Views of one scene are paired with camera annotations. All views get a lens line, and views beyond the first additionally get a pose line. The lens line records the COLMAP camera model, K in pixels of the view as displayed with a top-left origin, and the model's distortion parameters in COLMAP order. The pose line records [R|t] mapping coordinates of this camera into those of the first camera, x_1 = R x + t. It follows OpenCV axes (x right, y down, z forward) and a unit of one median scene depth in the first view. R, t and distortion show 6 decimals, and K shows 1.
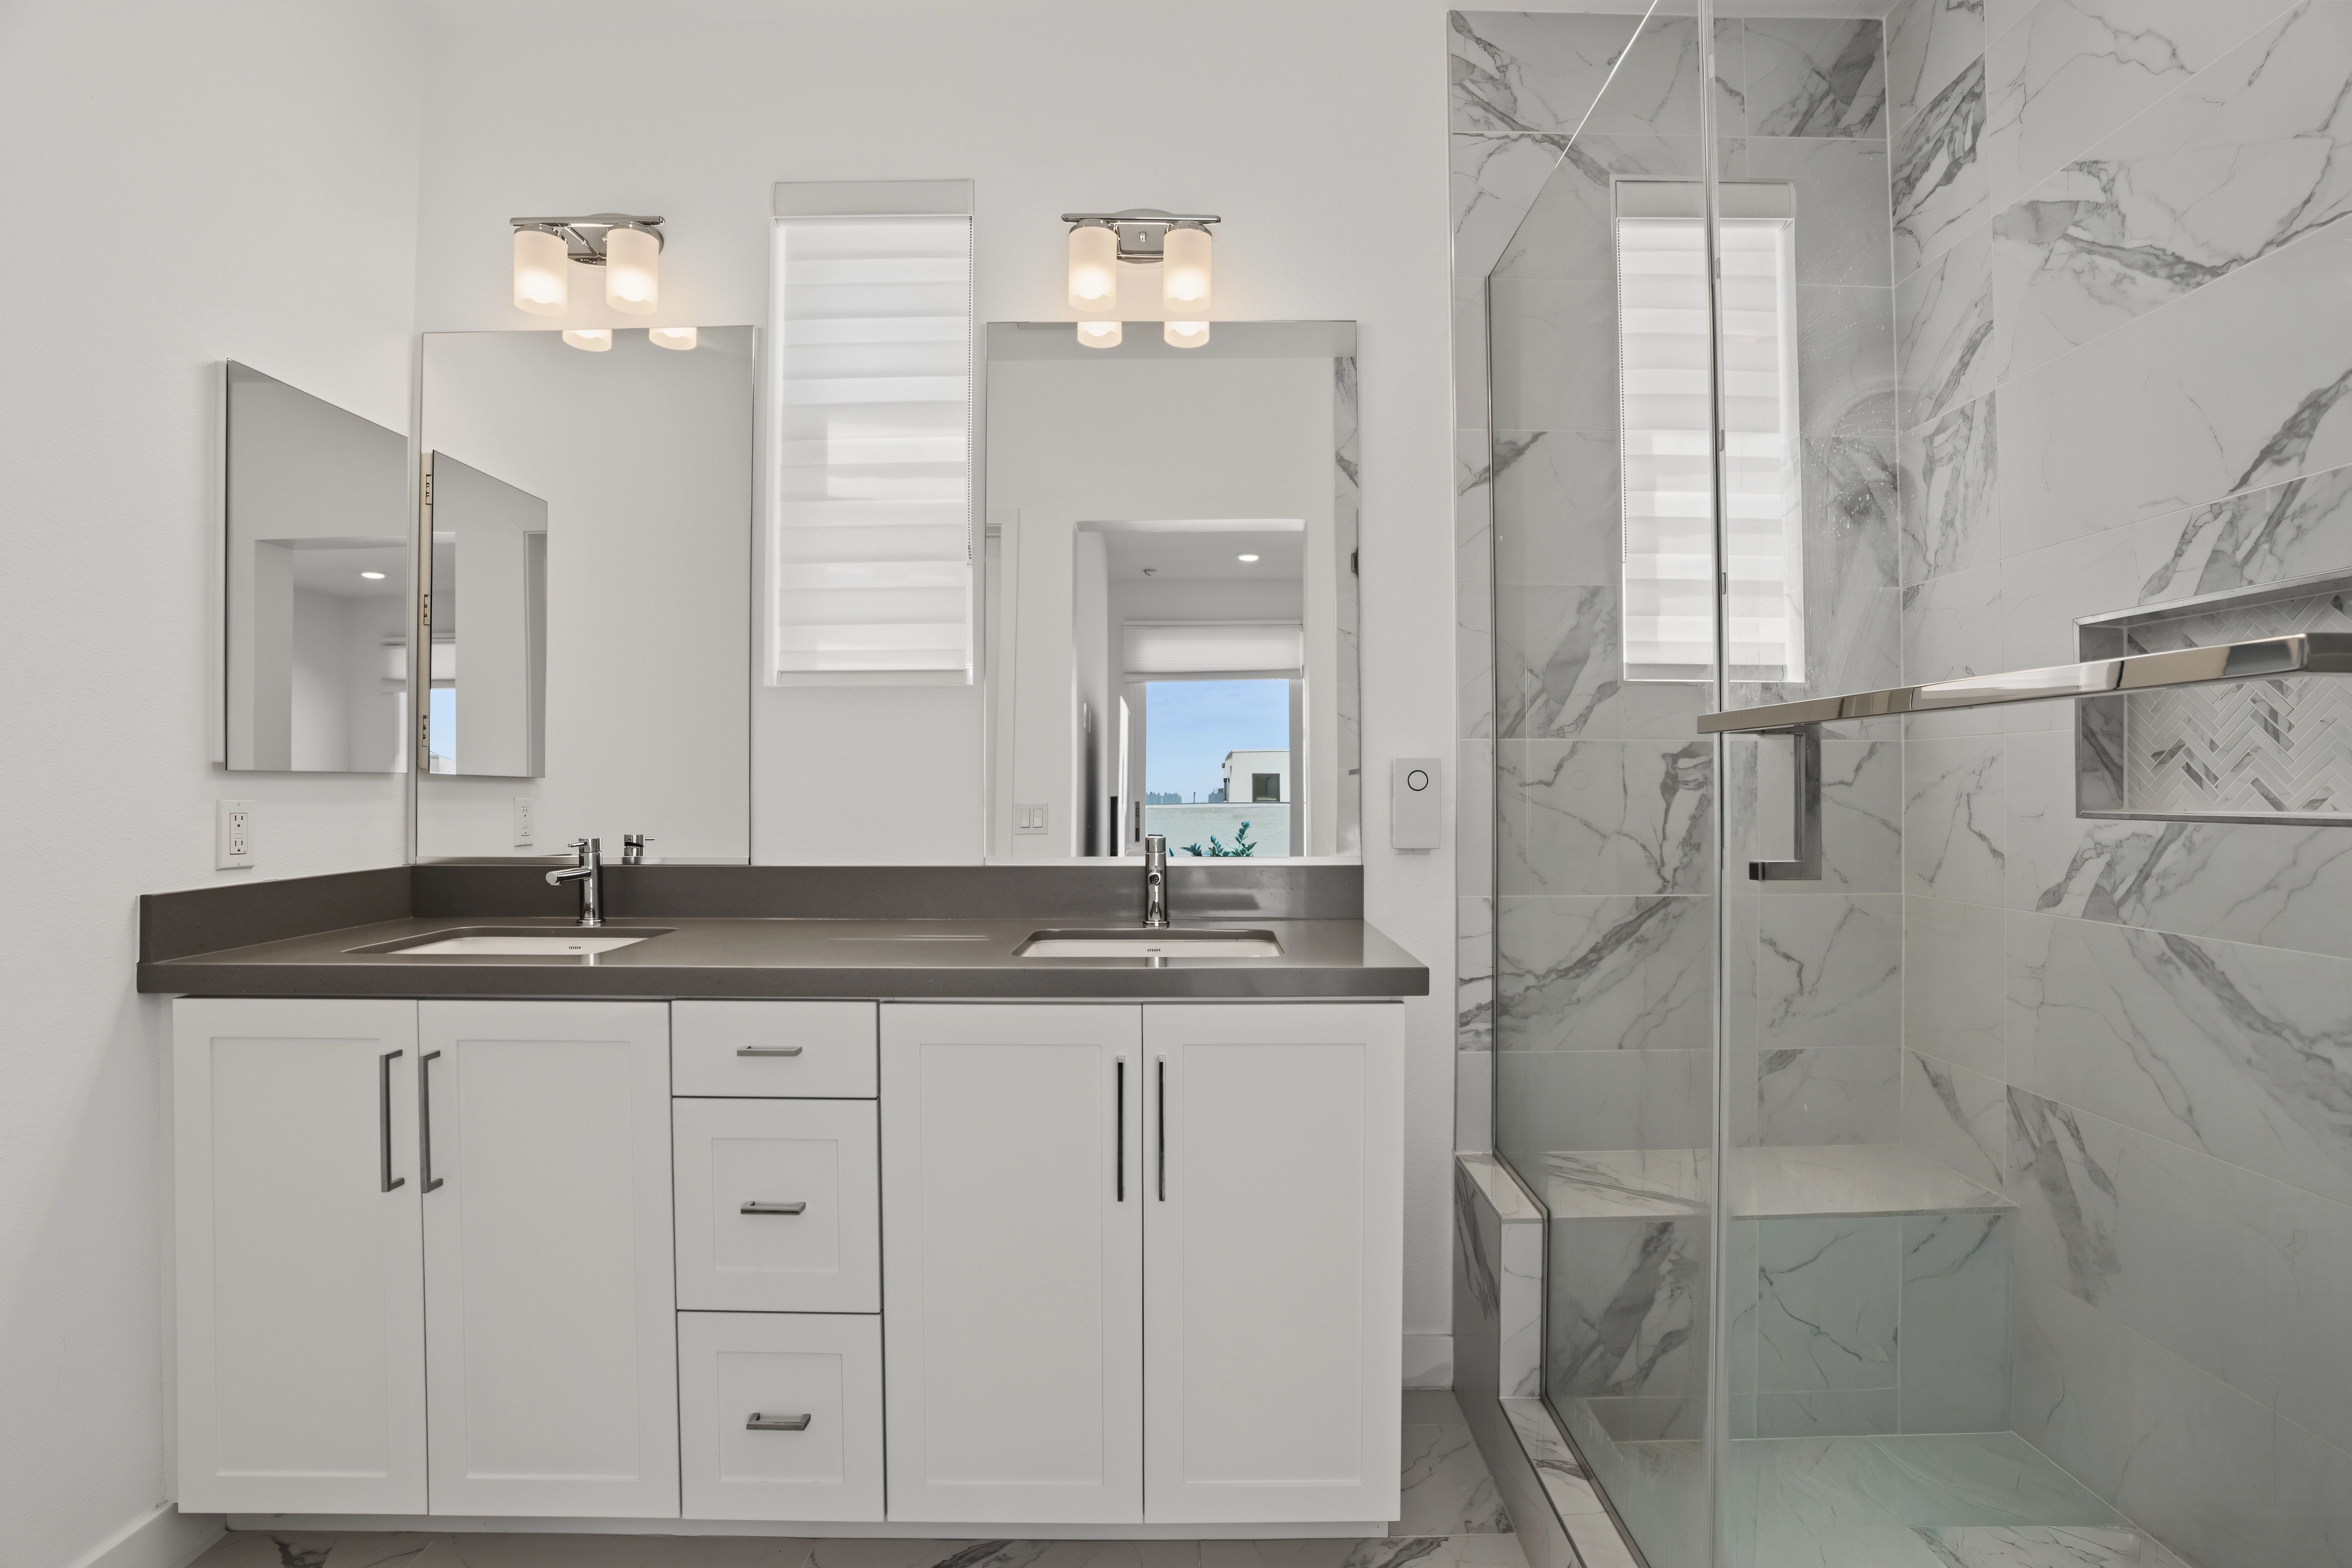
lens RADIAL K [[1103.6, 0, 1192.4], [0, 1103.6, 791.9], [0, 0, 1]] dist [-0.069562, 0.023473]
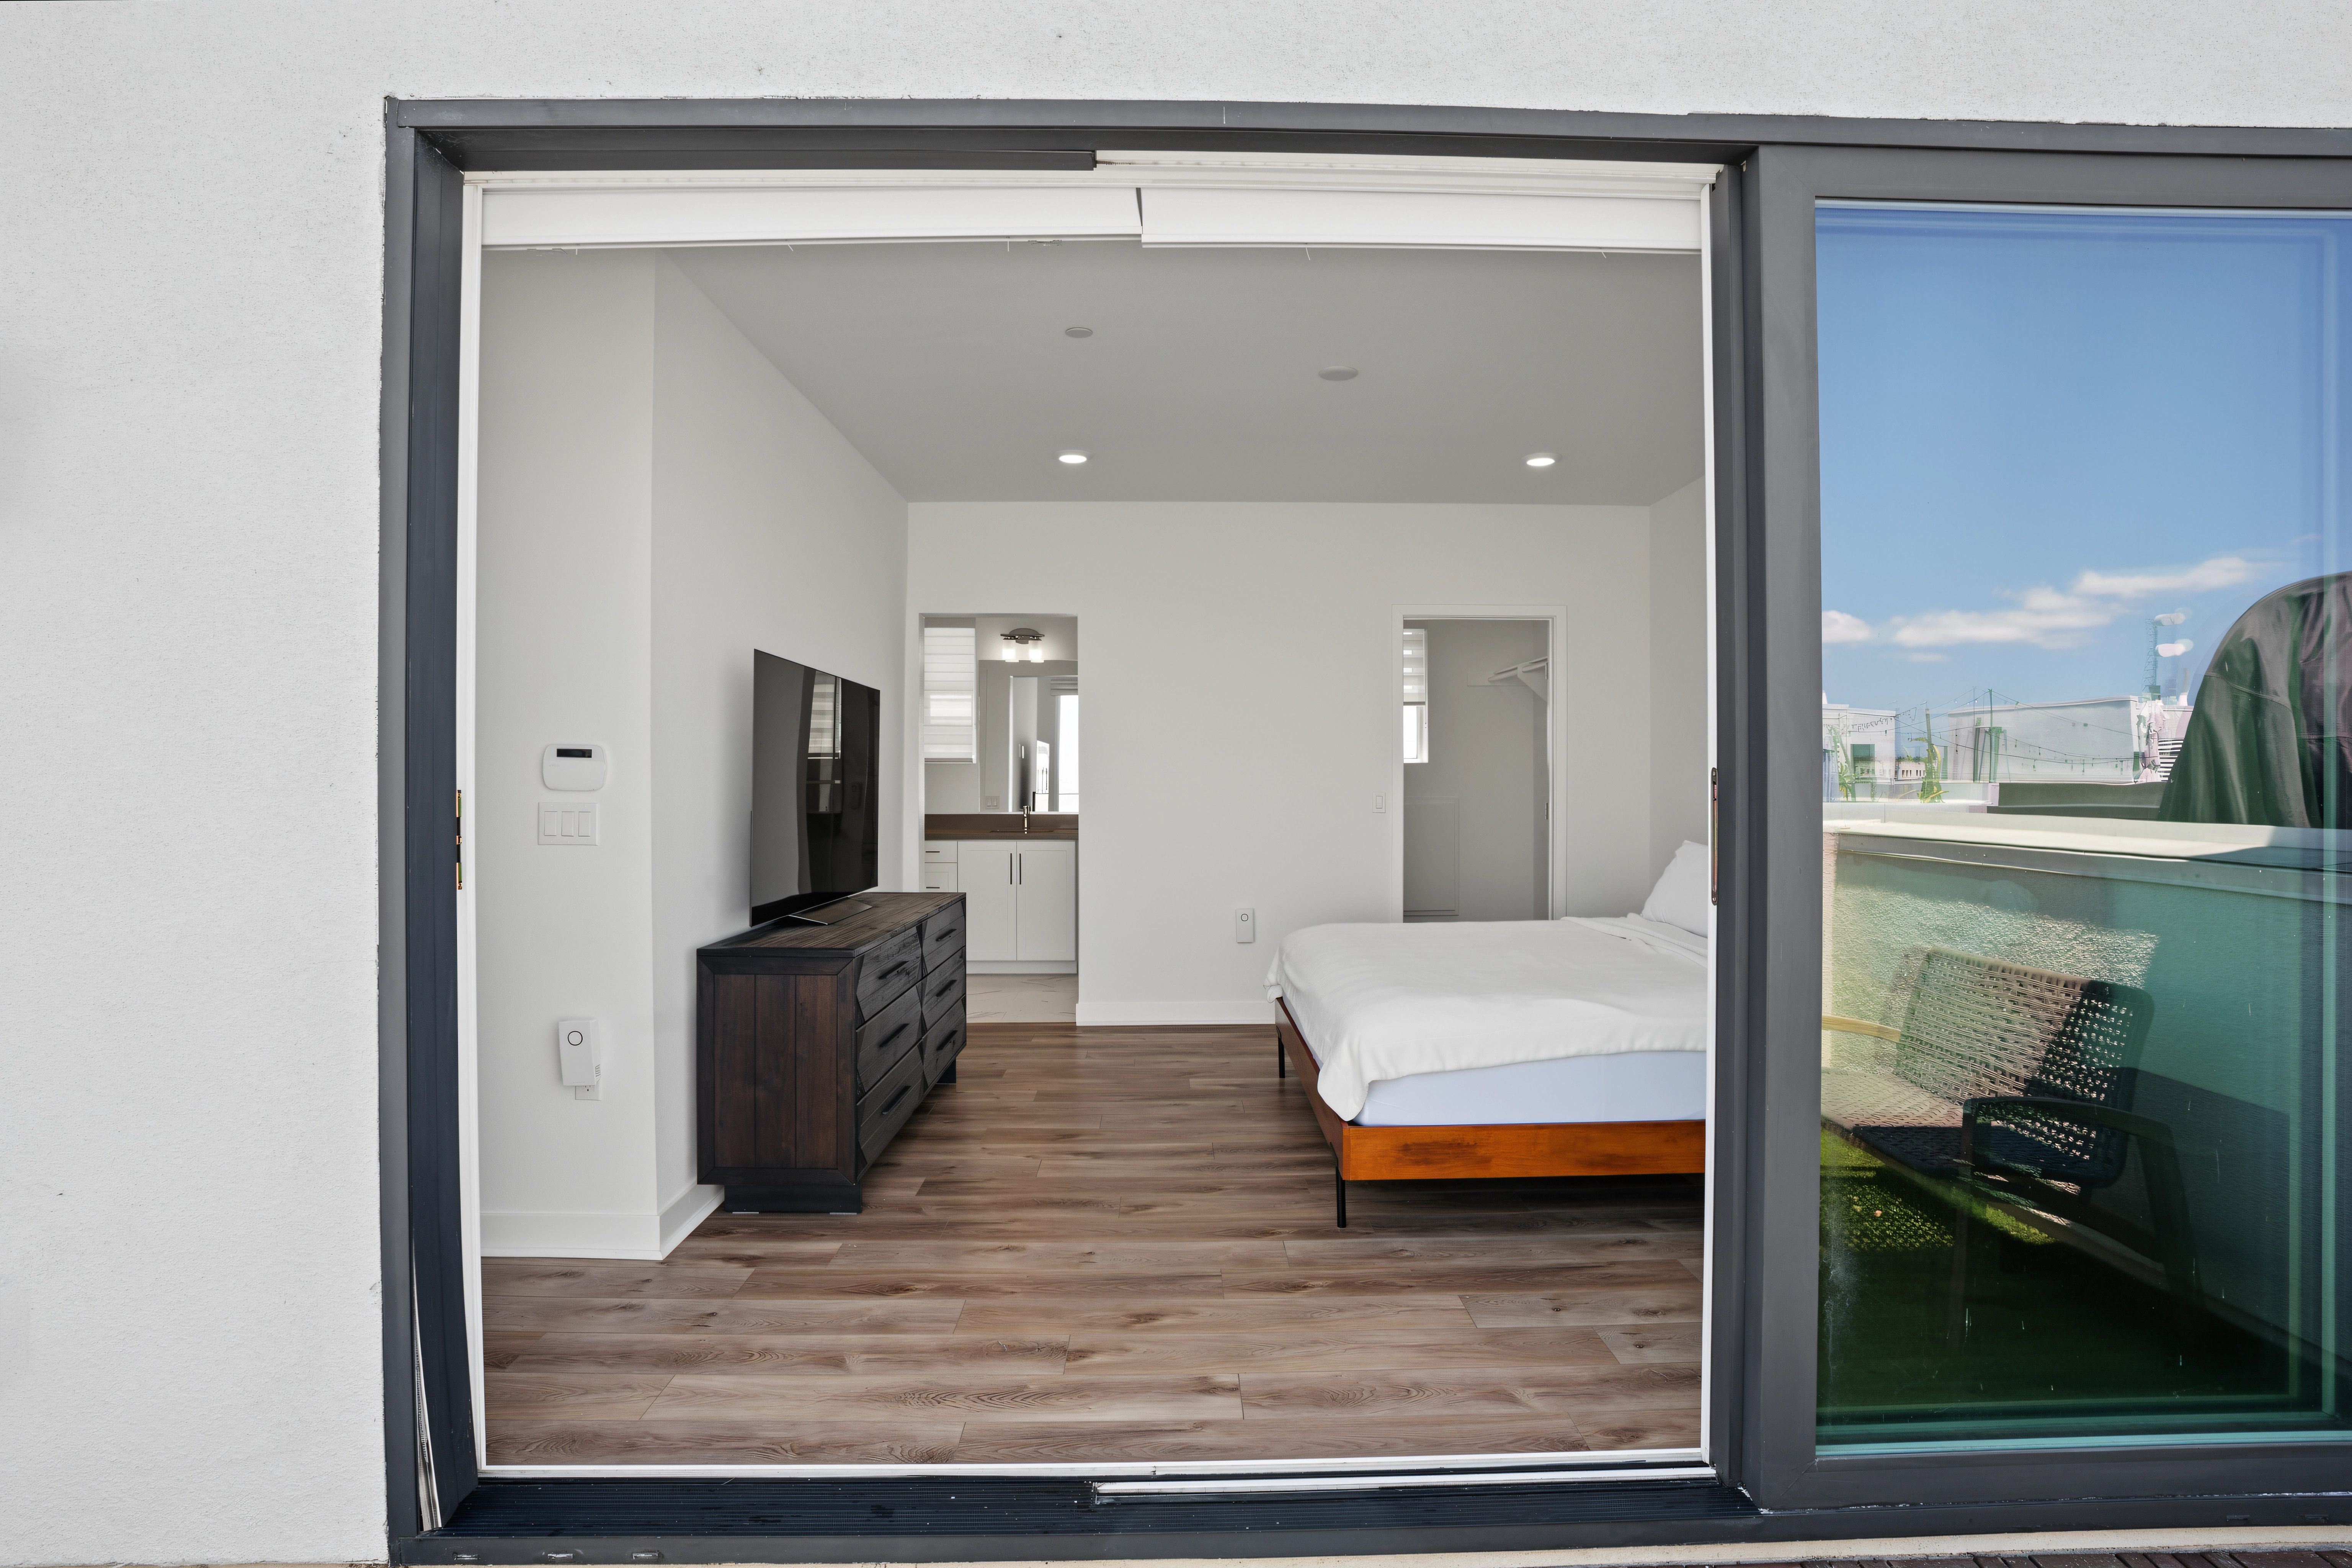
lens RADIAL K [[1151.0, 0, 1180.3], [0, 1151.0, 792.3], [0, 0, 1]] dist [-0.019721, 0.001021]
pose [[0.999779, 0.001500, 0.020951, 0.378625], [-0.001664, 0.999968, 0.007804, -0.032312], [-0.020939, -0.007837, 0.999750, -2.707737]]
